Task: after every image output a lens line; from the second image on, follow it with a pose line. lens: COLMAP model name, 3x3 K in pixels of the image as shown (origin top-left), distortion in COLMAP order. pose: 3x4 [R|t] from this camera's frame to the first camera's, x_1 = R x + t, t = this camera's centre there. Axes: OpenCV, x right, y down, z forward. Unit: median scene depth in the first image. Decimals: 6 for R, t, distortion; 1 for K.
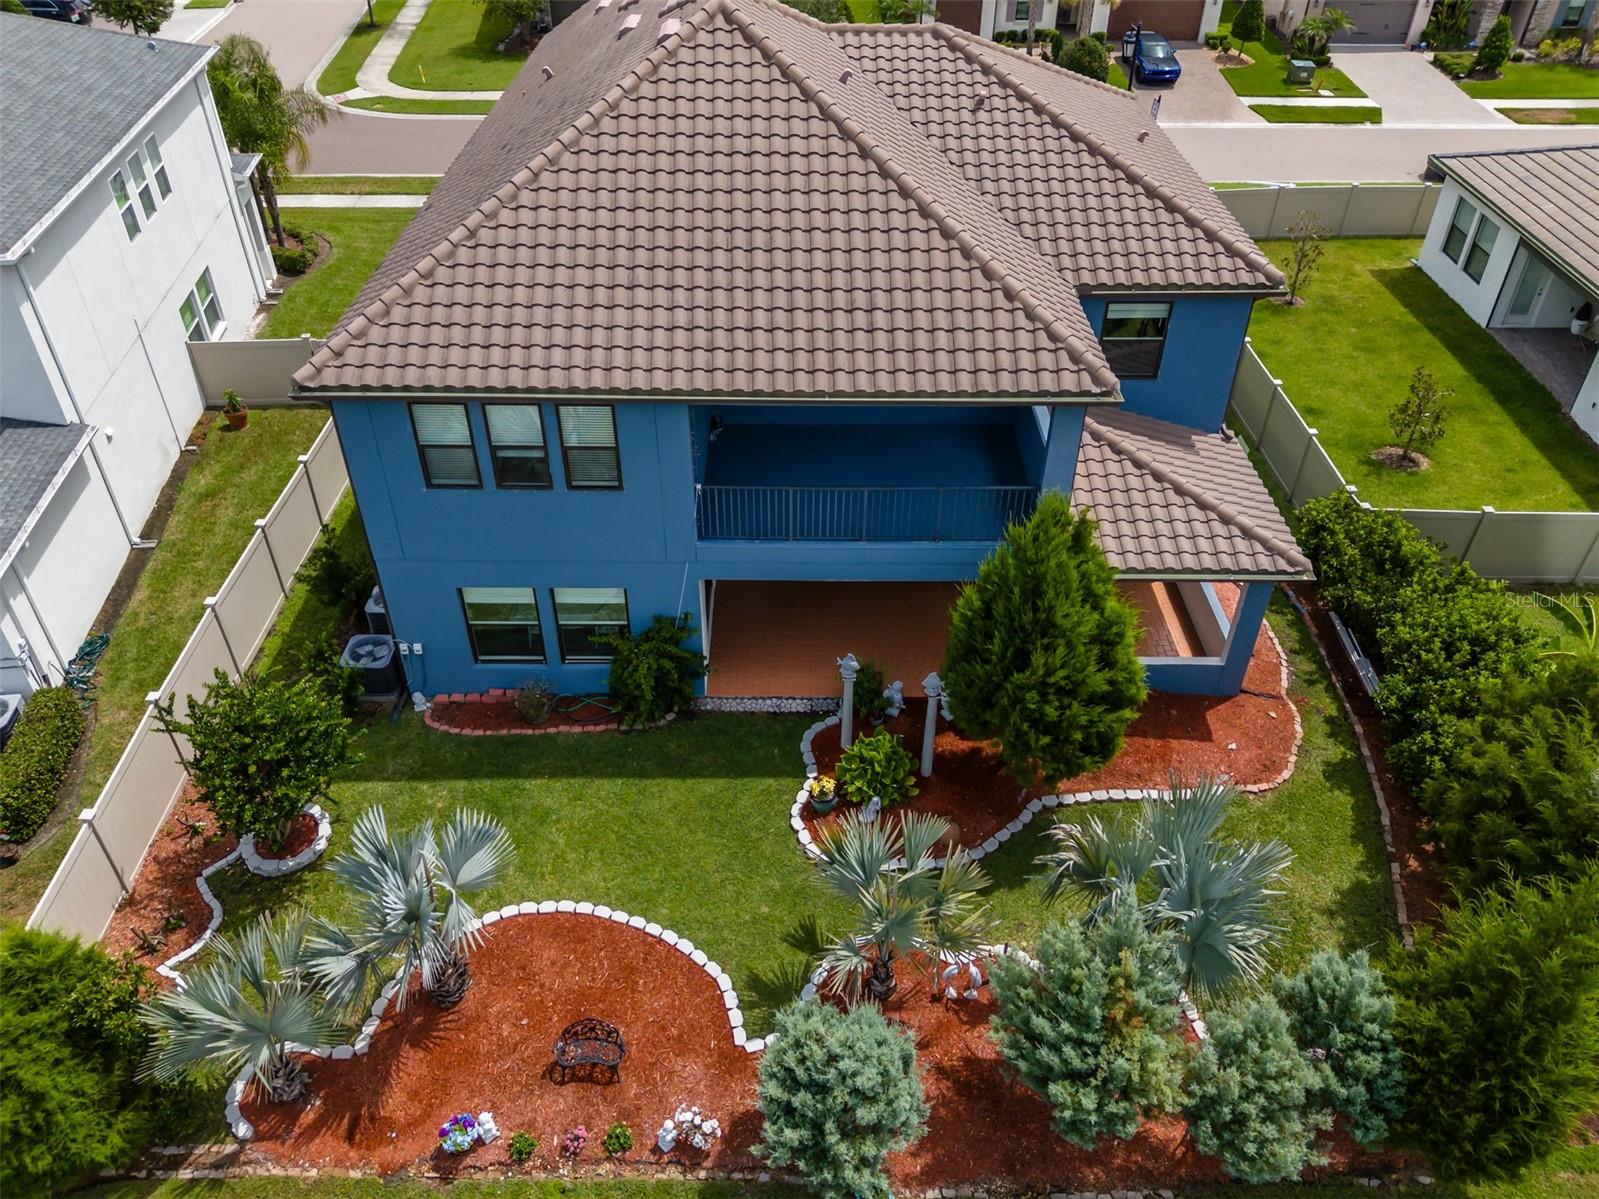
lens RADIAL K [[1200.1, 0, 807.3], [0, 1200.1, 602.2], [0, 0, 1]] dist [0.023411, -0.004678]
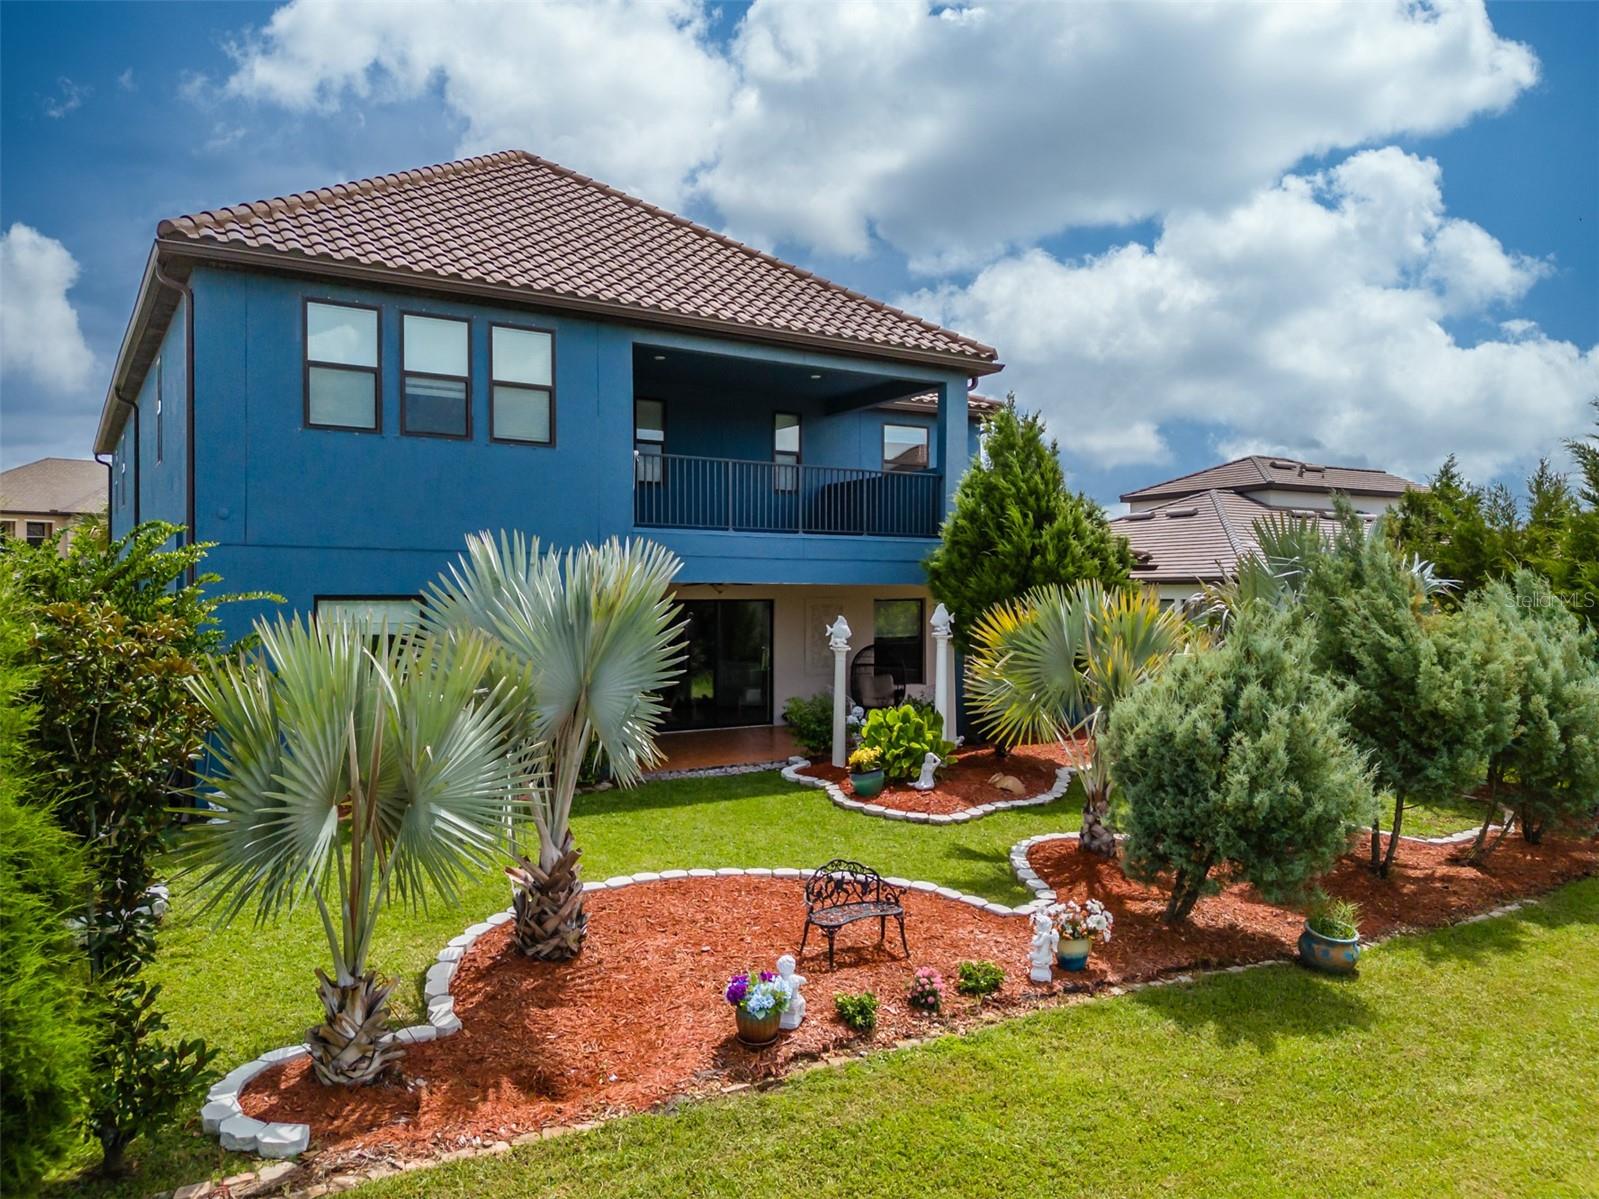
lens RADIAL K [[1200.1, 0, 807.3], [0, 1200.1, 602.2], [0, 0, 1]] dist [0.023411, -0.004678]
pose [[0.842156, -0.003635, 0.539222, -0.486971], [0.331460, 0.792243, -0.512333, 0.508838], [-0.425333, 0.610195, 0.668397, 0.463518]]
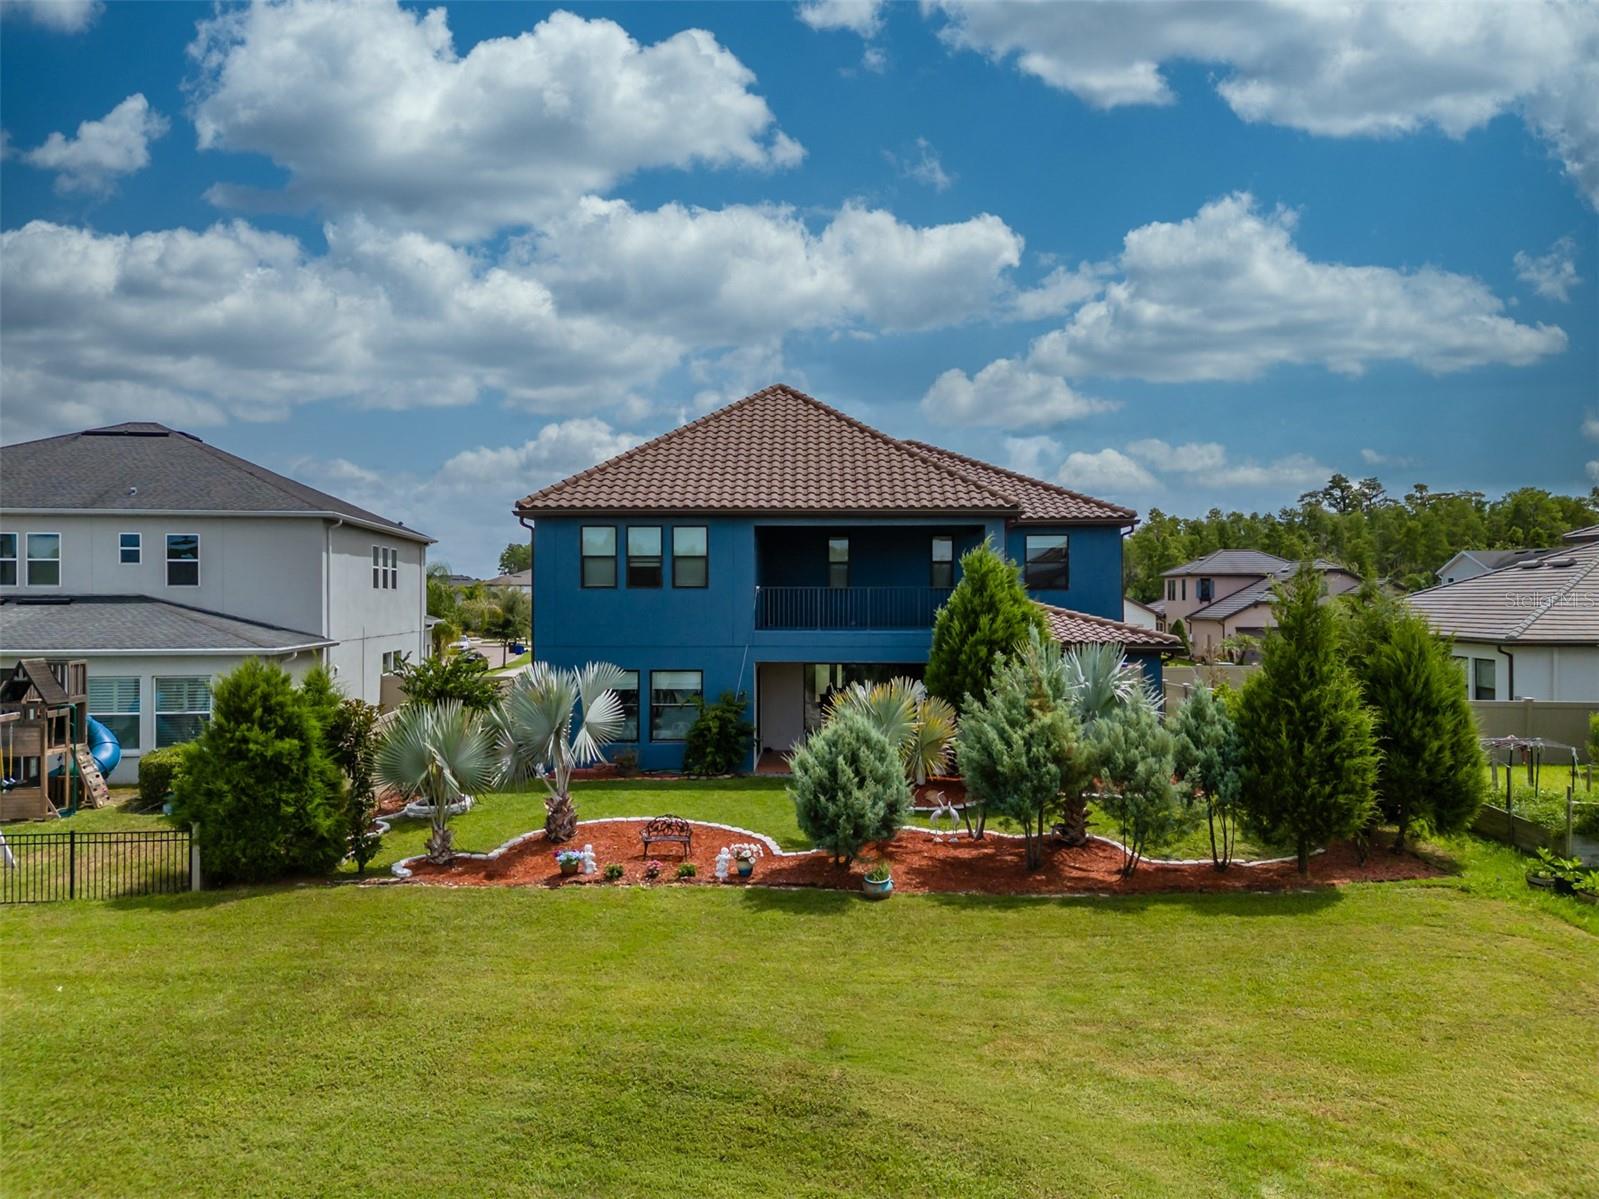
lens RADIAL K [[1200.1, 0, 807.3], [0, 1200.1, 602.2], [0, 0, 1]] dist [0.023411, -0.004678]
pose [[0.999575, -0.008455, -0.027912, 0.014157], [-0.010360, 0.791698, -0.610825, 0.900276], [0.027263, 0.610854, 0.791274, -0.197162]]
